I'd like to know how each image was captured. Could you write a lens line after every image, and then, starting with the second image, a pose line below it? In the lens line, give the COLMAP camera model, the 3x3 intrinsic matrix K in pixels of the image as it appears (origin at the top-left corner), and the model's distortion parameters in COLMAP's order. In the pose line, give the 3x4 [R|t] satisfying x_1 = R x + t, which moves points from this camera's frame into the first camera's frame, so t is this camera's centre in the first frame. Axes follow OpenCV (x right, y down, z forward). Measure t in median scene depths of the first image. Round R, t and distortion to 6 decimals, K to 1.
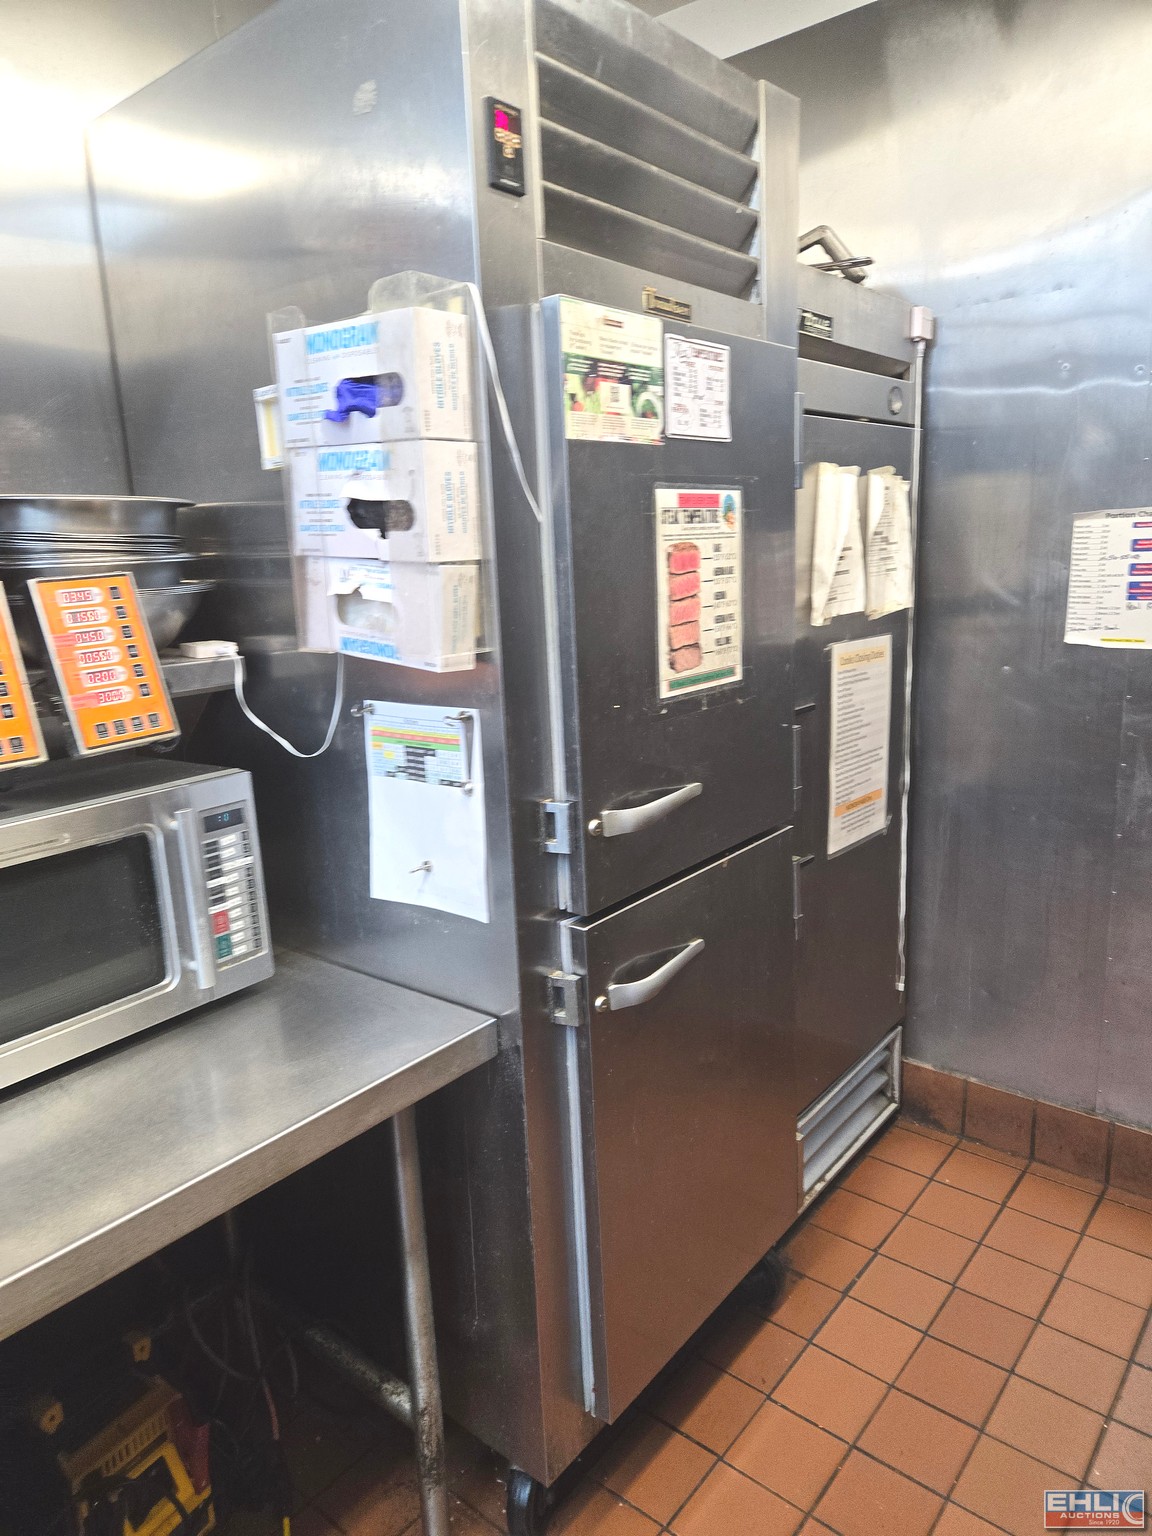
lens RADIAL K [[1023.6, 0, 576.0], [0, 1023.6, 768.0], [0, 0, 1]] dist [0.065966, -0.059307]
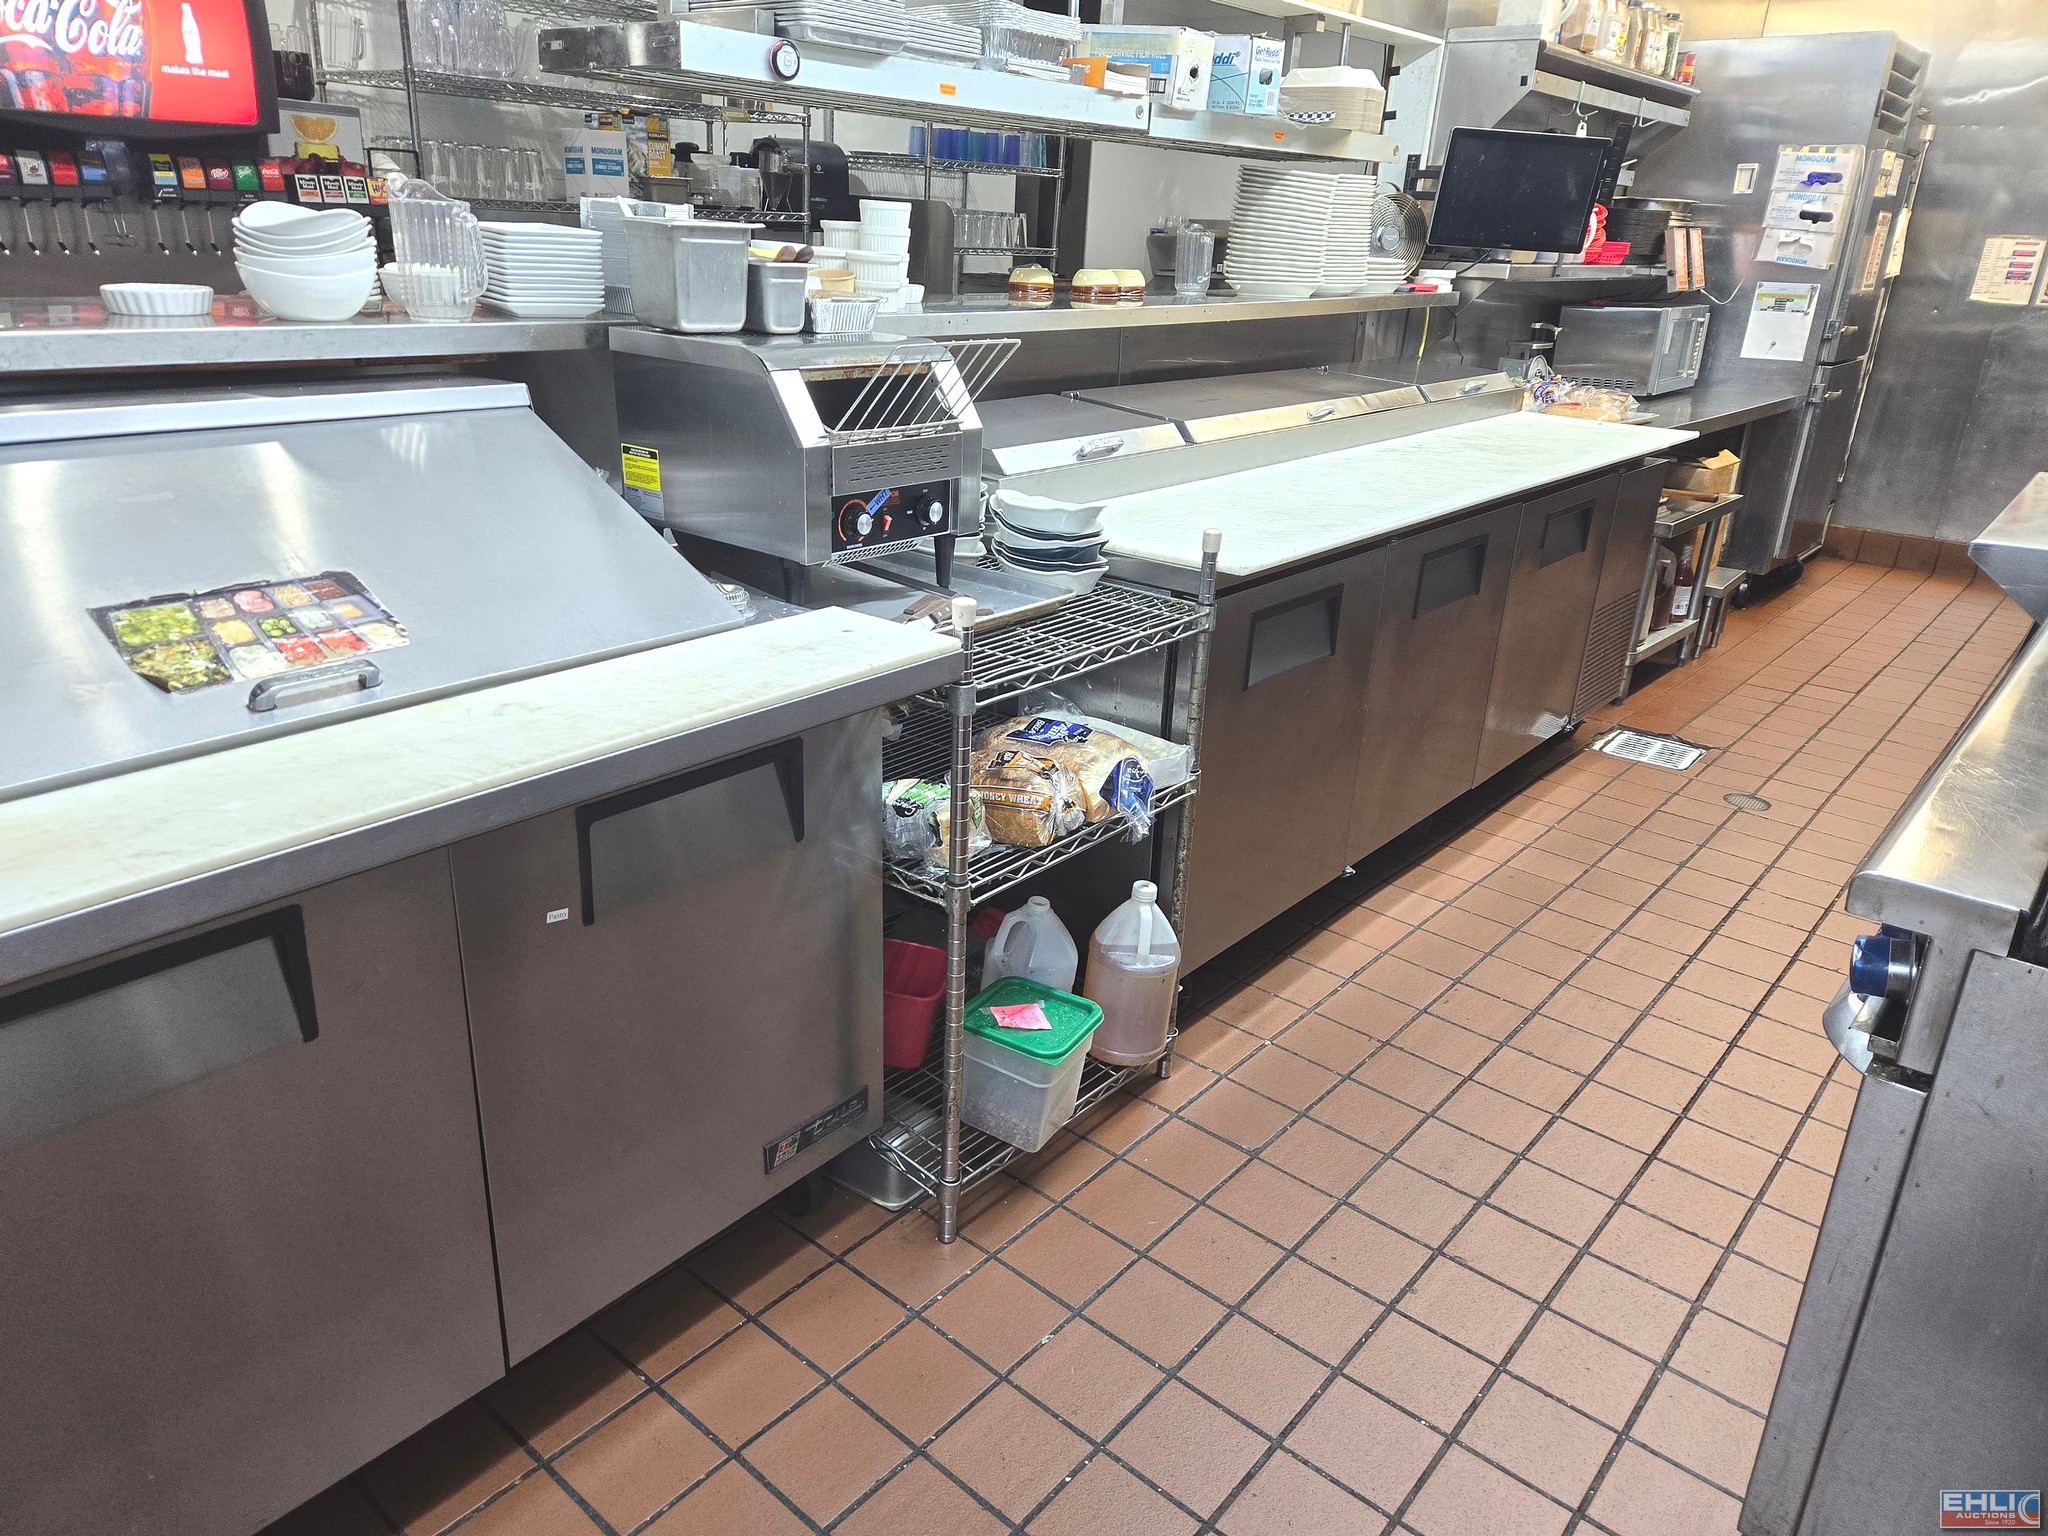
lens RADIAL K [[1364.8, 0, 1024.0], [0, 1364.8, 768.0], [0, 0, 1]] dist [0.065966, -0.059307]
pose [[0.996389, 0.084646, 0.006561, -1.662157], [-0.084565, 0.982624, 0.165226, 0.615823], [0.007539, -0.165184, 0.986234, -2.351064]]
